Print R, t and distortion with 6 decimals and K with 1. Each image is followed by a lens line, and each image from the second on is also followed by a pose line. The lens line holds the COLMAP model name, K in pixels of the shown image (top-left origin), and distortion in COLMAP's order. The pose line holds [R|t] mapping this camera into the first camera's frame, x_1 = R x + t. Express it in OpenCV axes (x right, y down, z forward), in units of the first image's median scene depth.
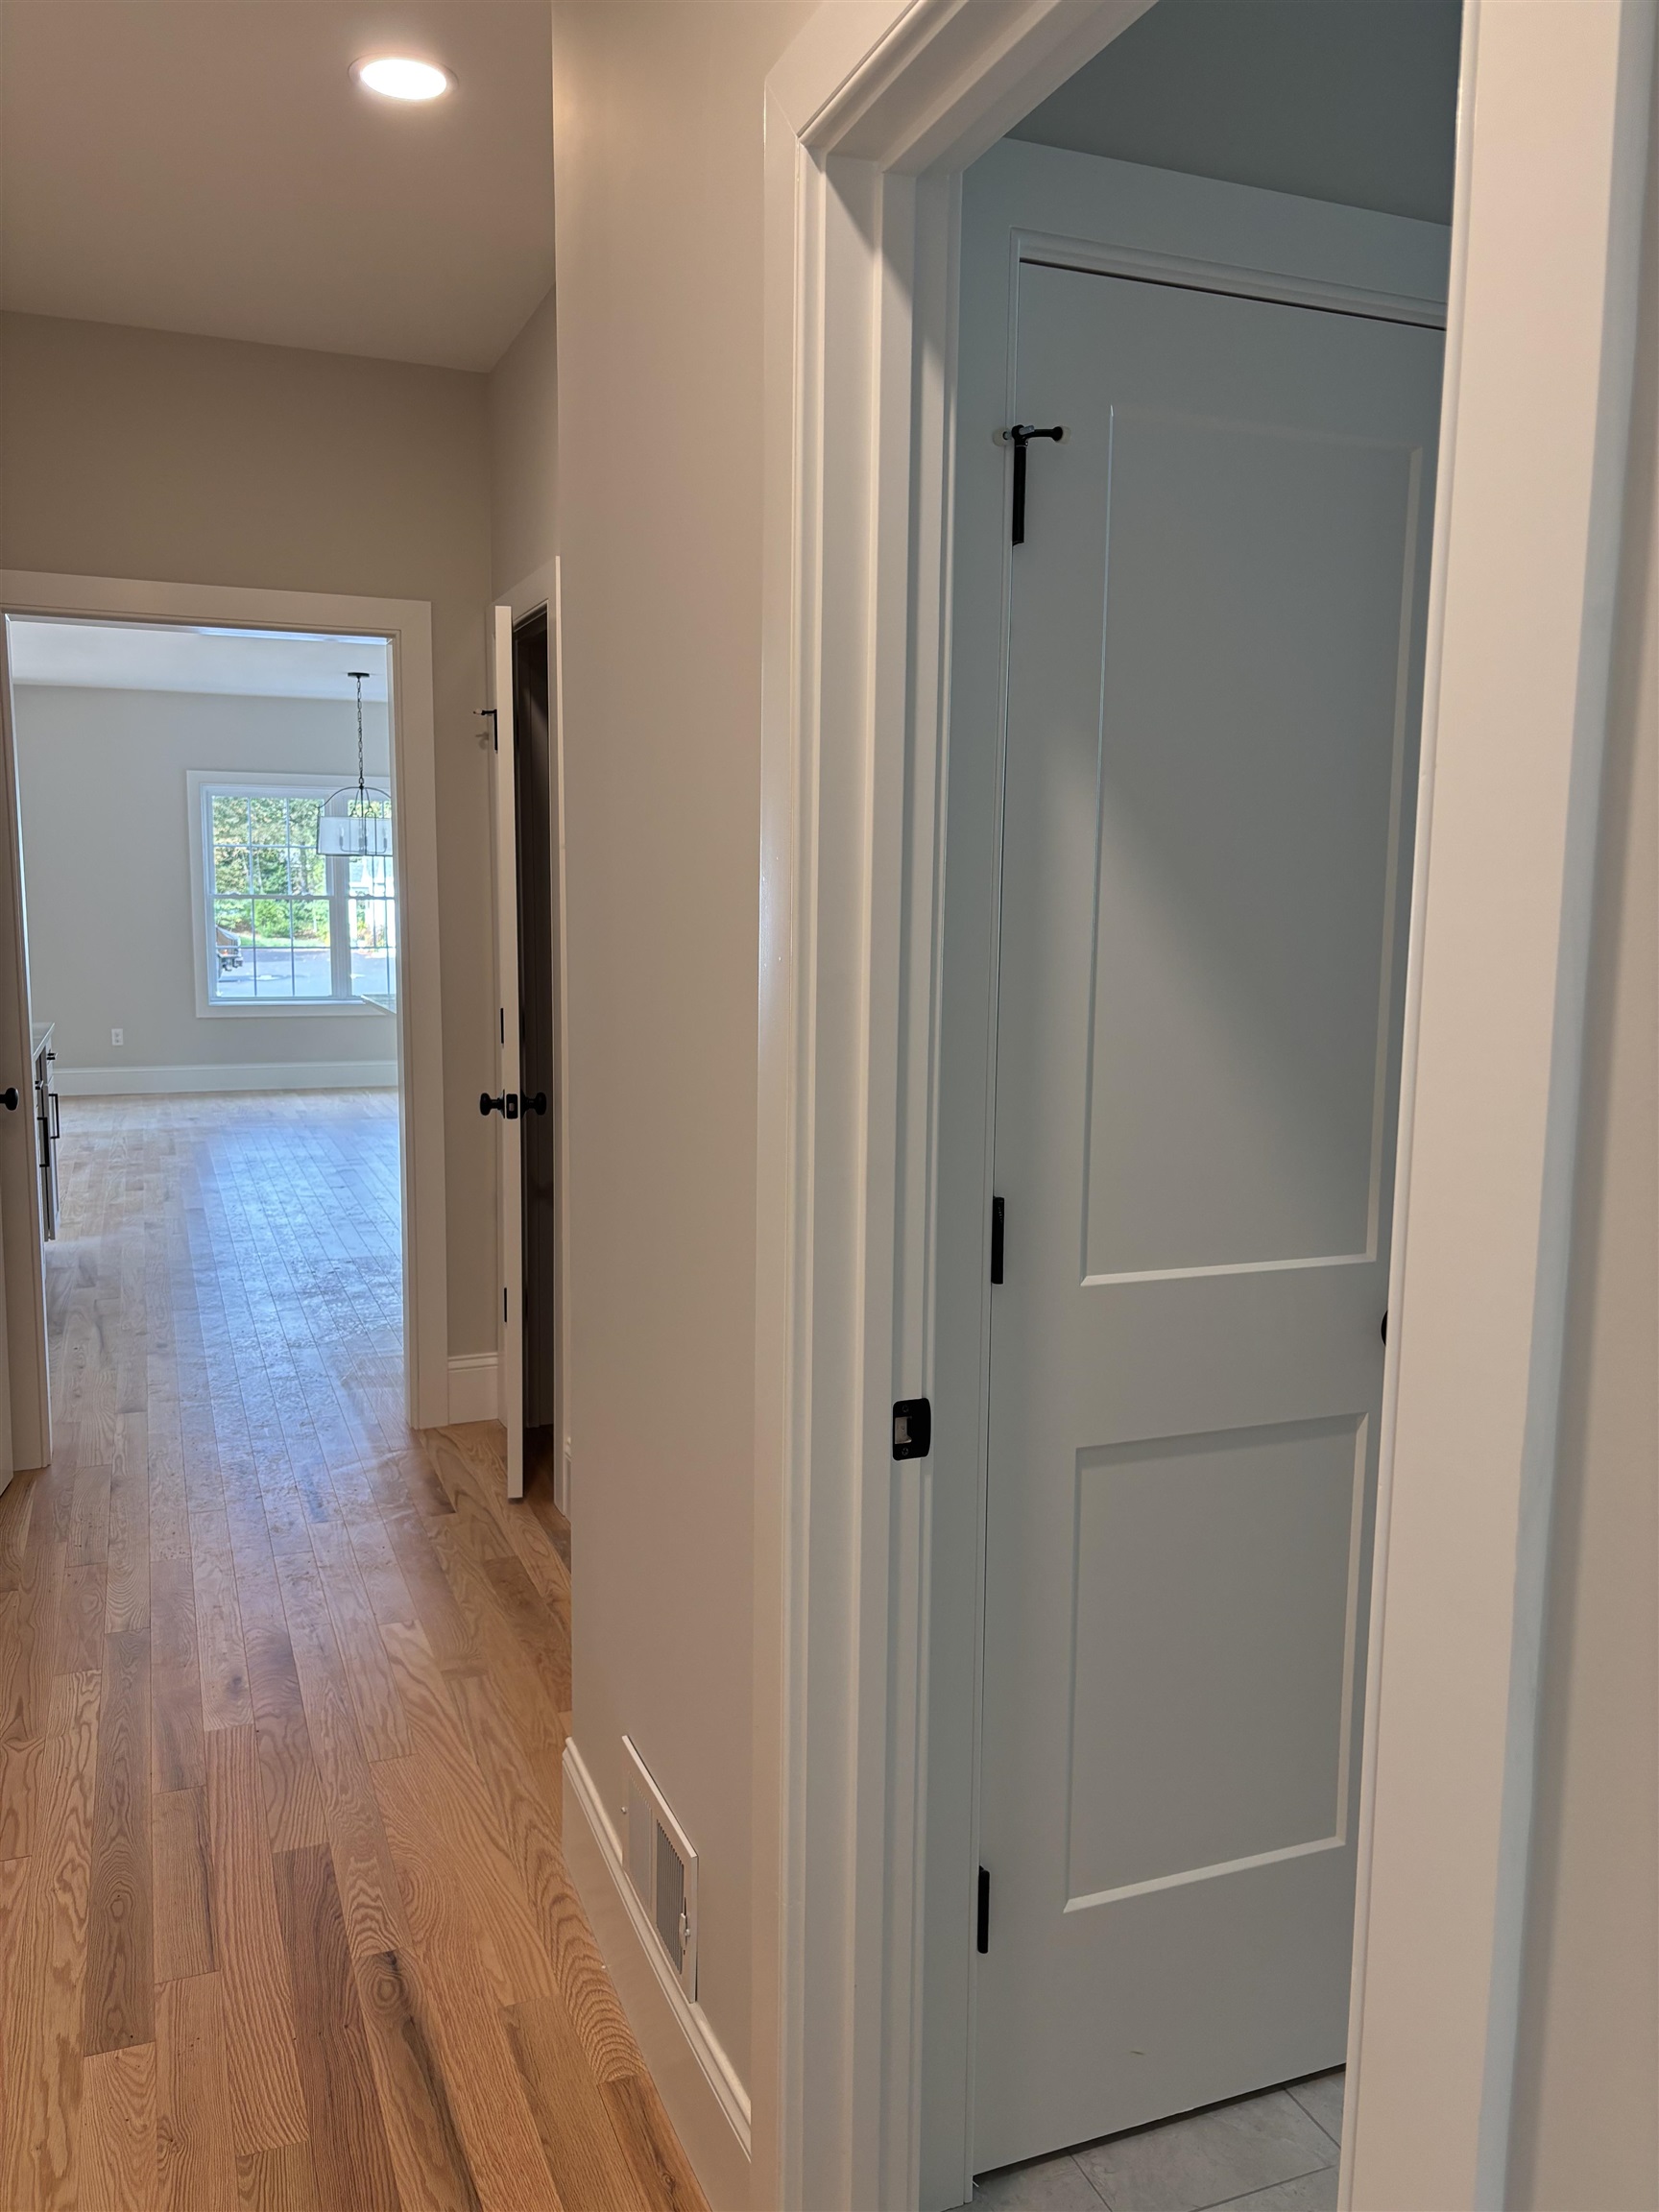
lens RADIAL K [[1671.5, 0, 828.9], [0, 1671.5, 1108.2], [0, 0, 1]] dist [-0.003228, -0.012992]
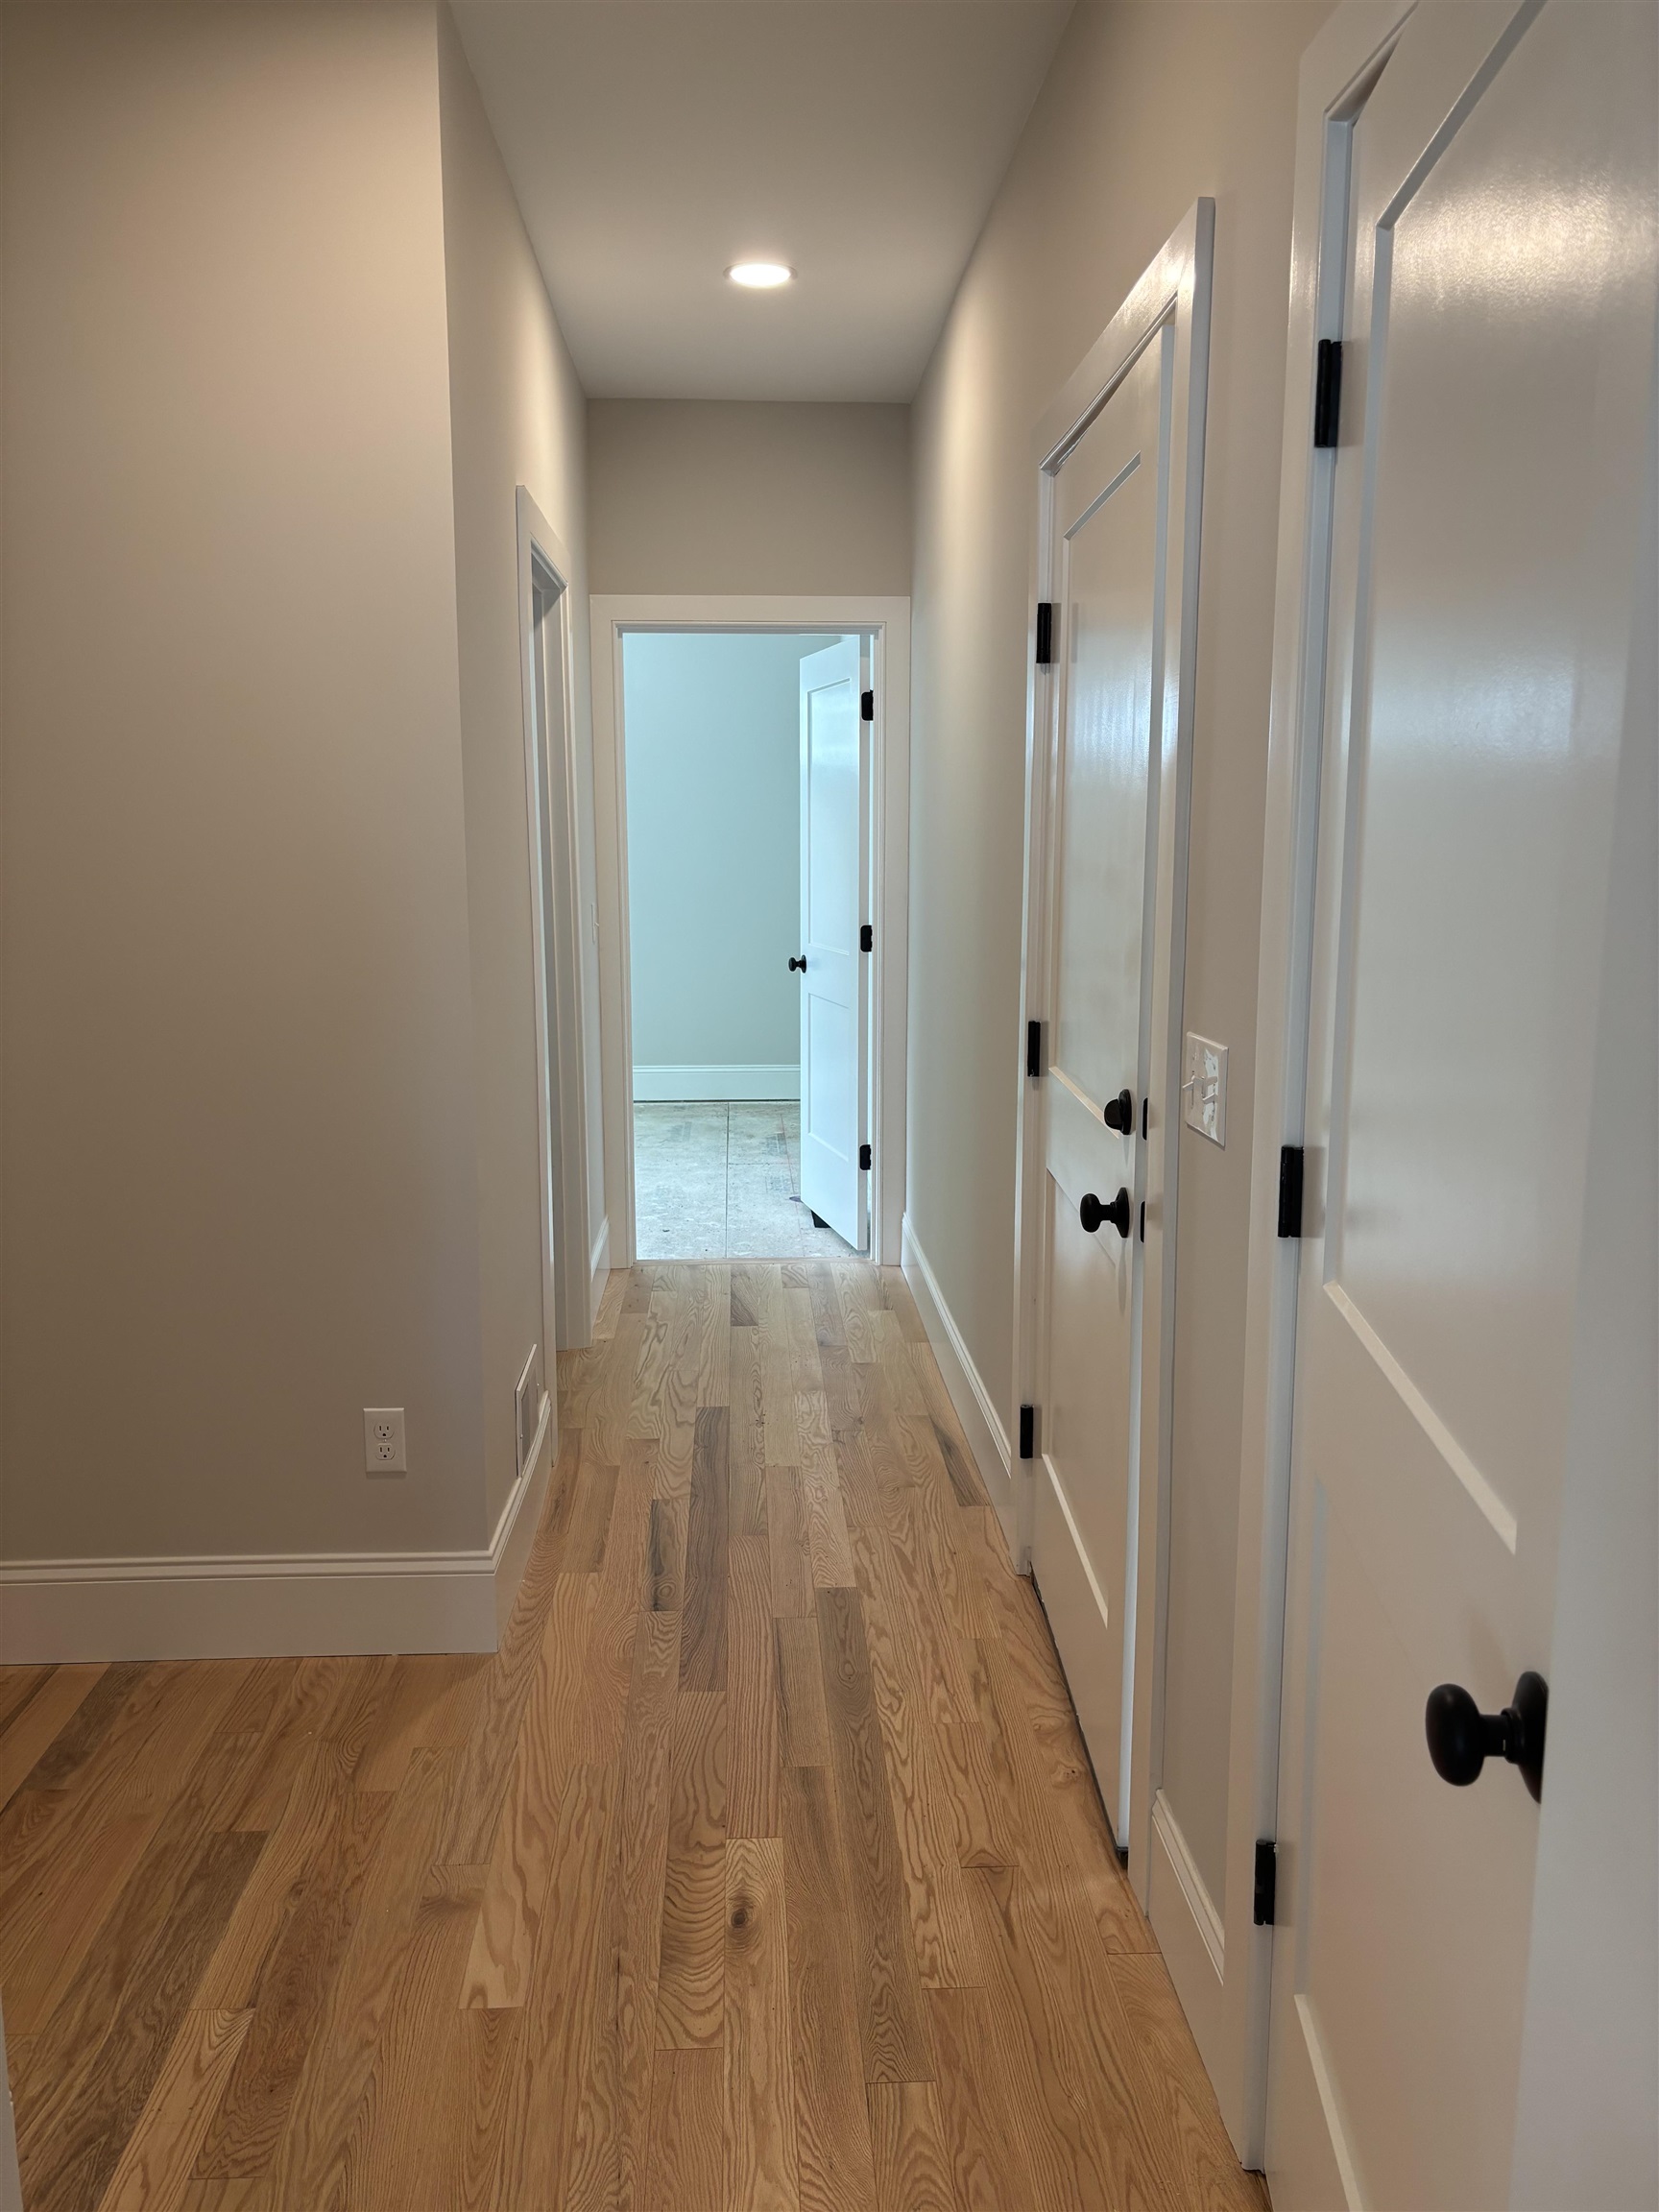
lens RADIAL K [[1671.5, 0, 830.9], [0, 1671.5, 1103.1], [0, 0, 1]] dist [-0.003228, -0.012992]
pose [[-0.946255, -0.073256, 0.315016, -0.720577], [0.022059, 0.957125, 0.288835, -0.258862], [-0.322669, 0.280261, -0.904068, 1.868521]]
